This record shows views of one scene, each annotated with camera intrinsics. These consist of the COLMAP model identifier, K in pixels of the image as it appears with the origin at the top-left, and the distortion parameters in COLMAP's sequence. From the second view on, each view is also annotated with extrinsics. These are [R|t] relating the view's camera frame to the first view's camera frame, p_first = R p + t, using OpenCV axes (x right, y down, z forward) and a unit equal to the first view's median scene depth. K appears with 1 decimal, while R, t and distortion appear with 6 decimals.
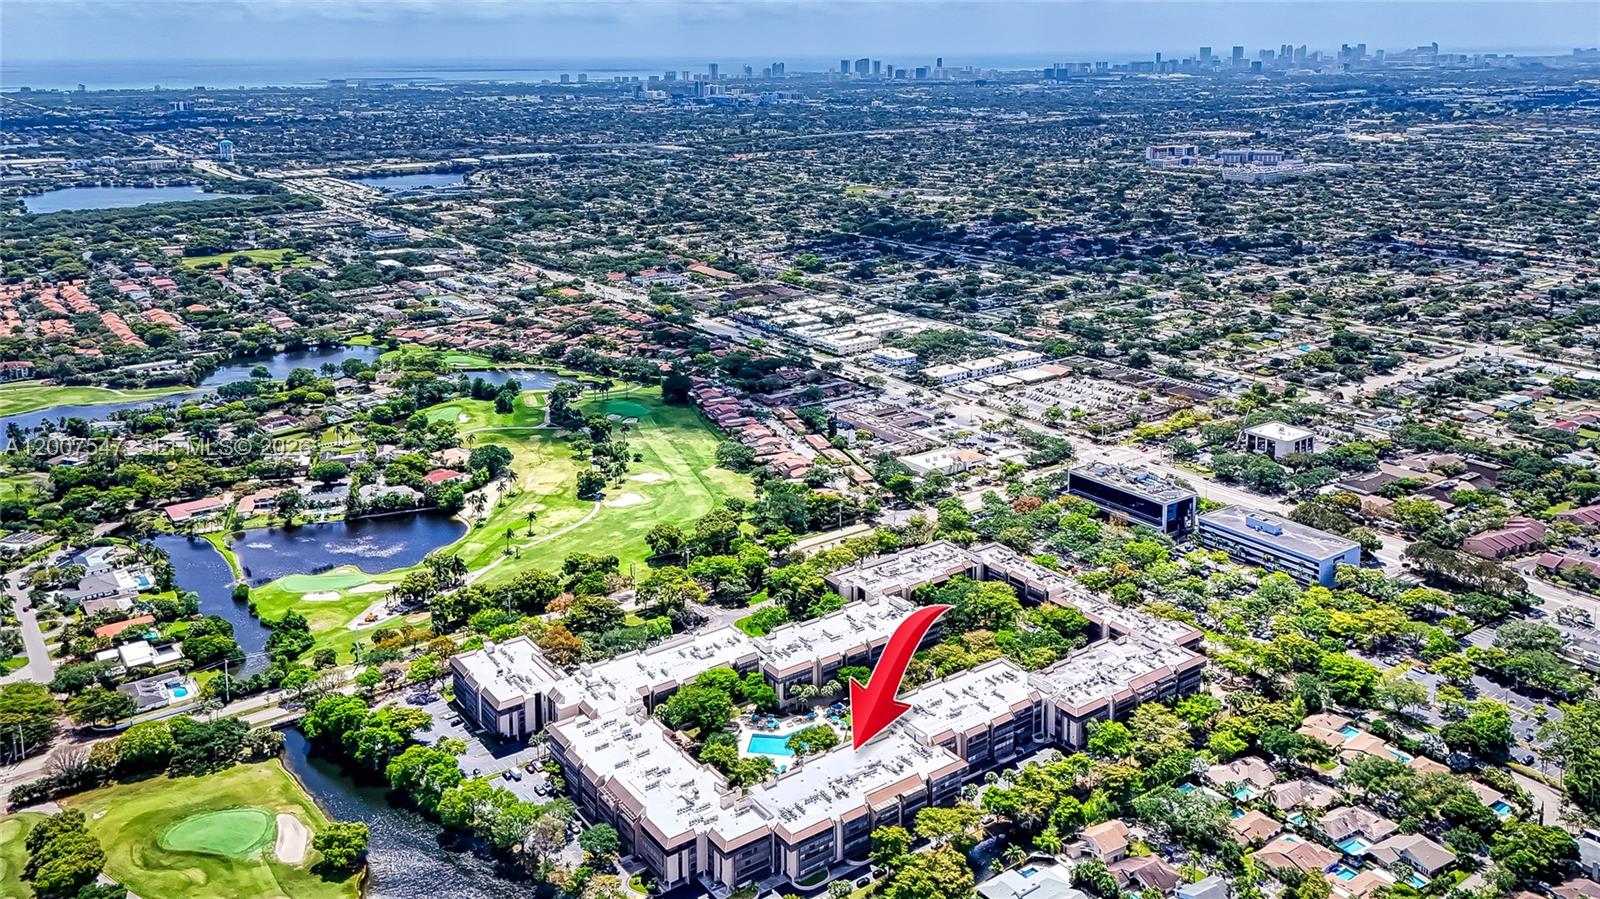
lens RADIAL K [[1209.8, 0, 800.0], [0, 1209.8, 449.5], [0, 0, 1]] dist [0.065213, -0.069476]
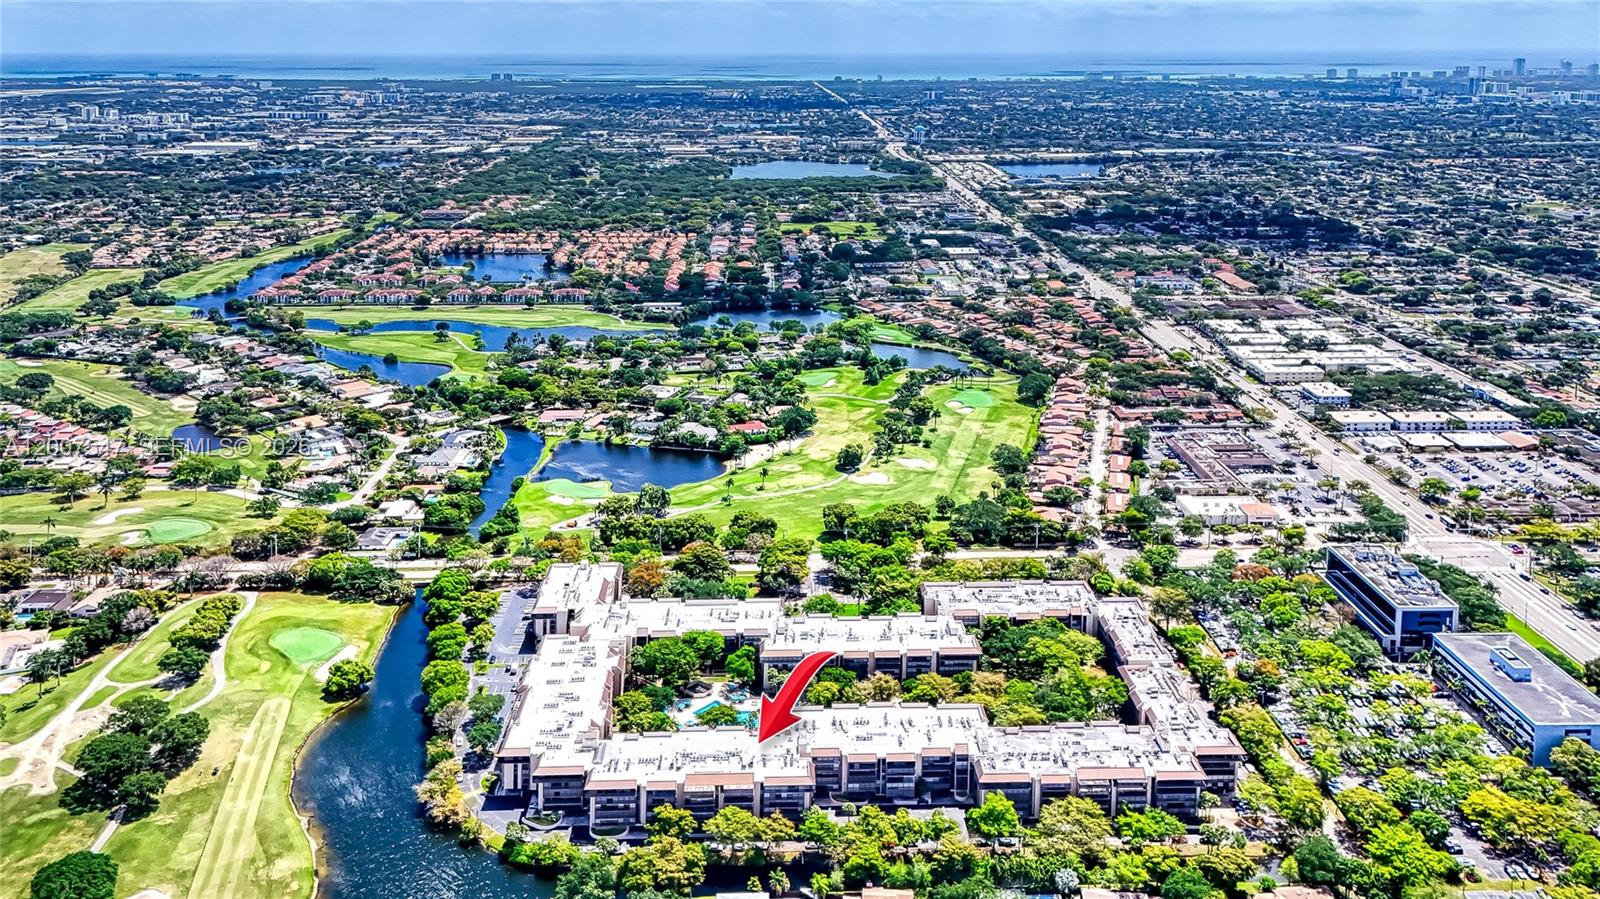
lens RADIAL K [[1209.8, 0, 800.0], [0, 1209.8, 449.5], [0, 0, 1]] dist [0.065213, -0.069476]
pose [[0.831198, 0.181079, -0.525662, 0.352225], [-0.178759, 0.982314, 0.055725, -0.029338], [0.526456, 0.047649, 0.848866, 0.107208]]
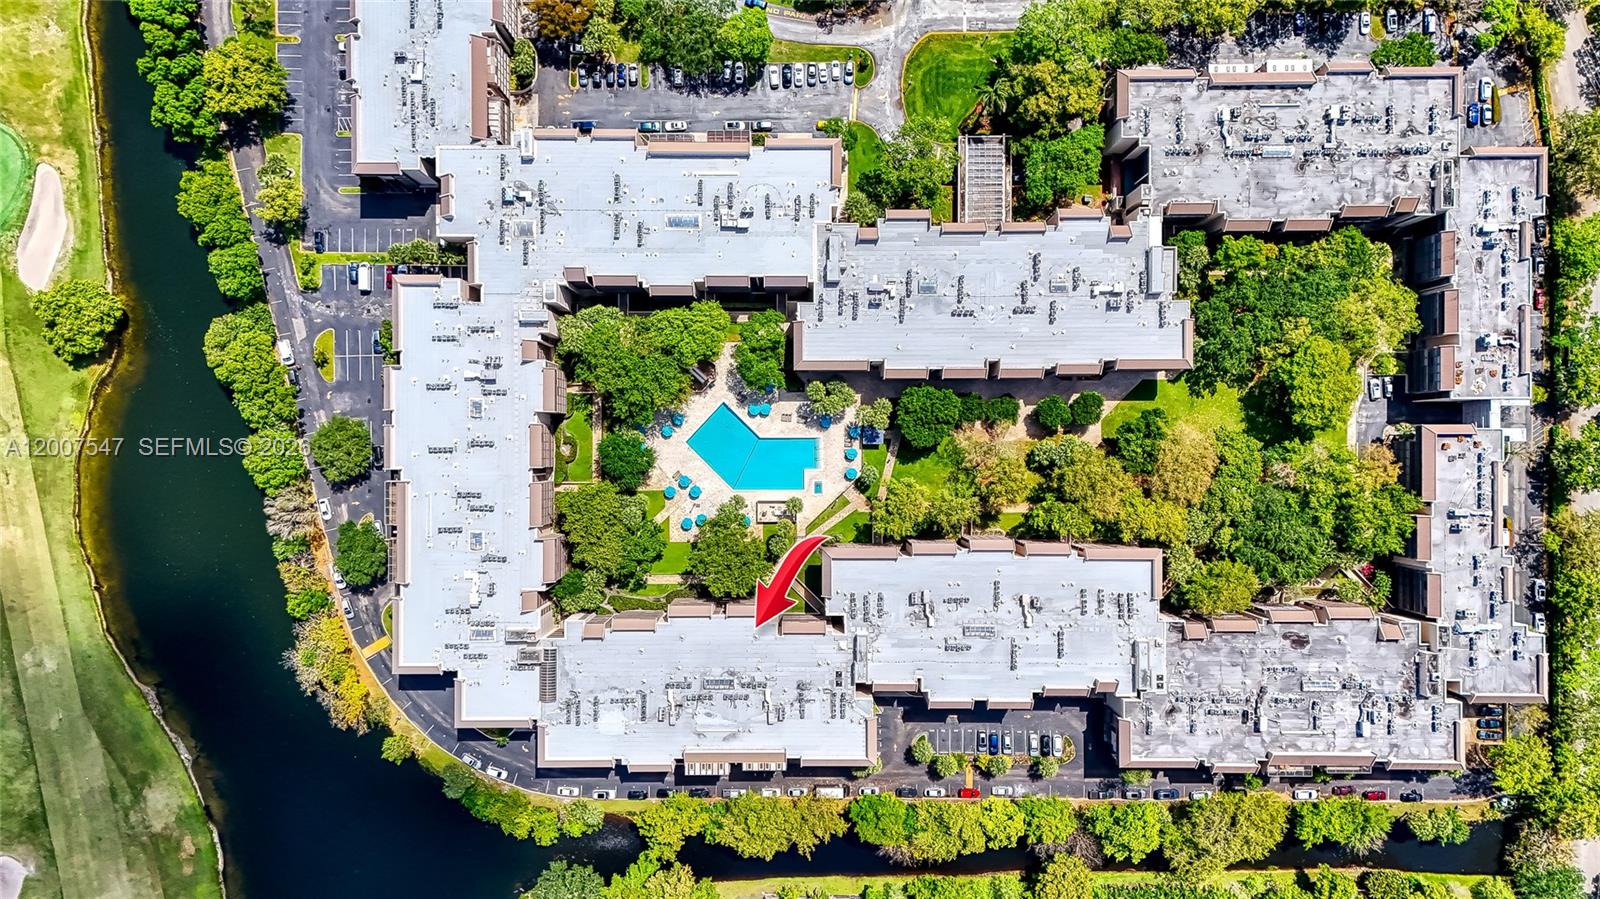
lens RADIAL K [[1209.8, 0, 800.0], [0, 1209.8, 449.5], [0, 0, 1]] dist [0.065213, -0.069476]
pose [[0.816401, 0.577459, 0.005477, 0.003139], [-0.176450, 0.240409, 0.954499, -0.236857], [0.549868, -0.780221, 0.298163, 0.556529]]
